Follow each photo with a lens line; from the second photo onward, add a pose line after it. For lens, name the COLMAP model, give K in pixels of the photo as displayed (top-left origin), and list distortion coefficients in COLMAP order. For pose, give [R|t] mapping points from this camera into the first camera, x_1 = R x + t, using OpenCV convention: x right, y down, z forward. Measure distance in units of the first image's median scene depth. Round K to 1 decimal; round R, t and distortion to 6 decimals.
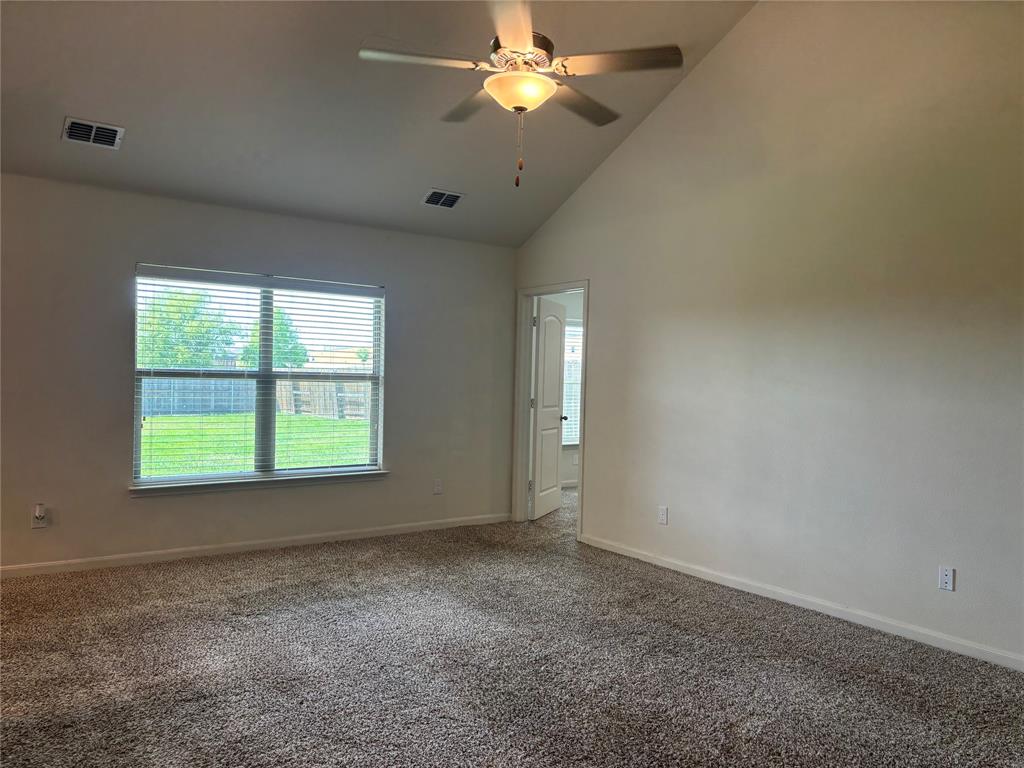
lens RADIAL K [[775.8, 0, 512.9], [0, 775.8, 388.9], [0, 0, 1]] dist [0.063556, -0.062317]
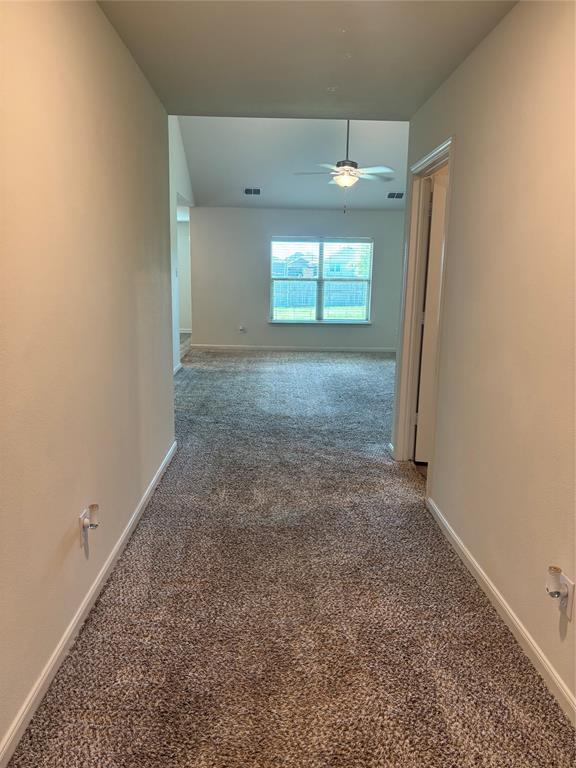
lens RADIAL K [[581.9, 0, 288.0], [0, 581.9, 384.0], [0, 0, 1]] dist [0.063556, -0.062317]
pose [[0.827450, 0.093324, -0.553730, 0.631984], [-0.006279, 0.987569, 0.157059, 0.018902], [0.561504, -0.126482, 0.817750, -0.576066]]
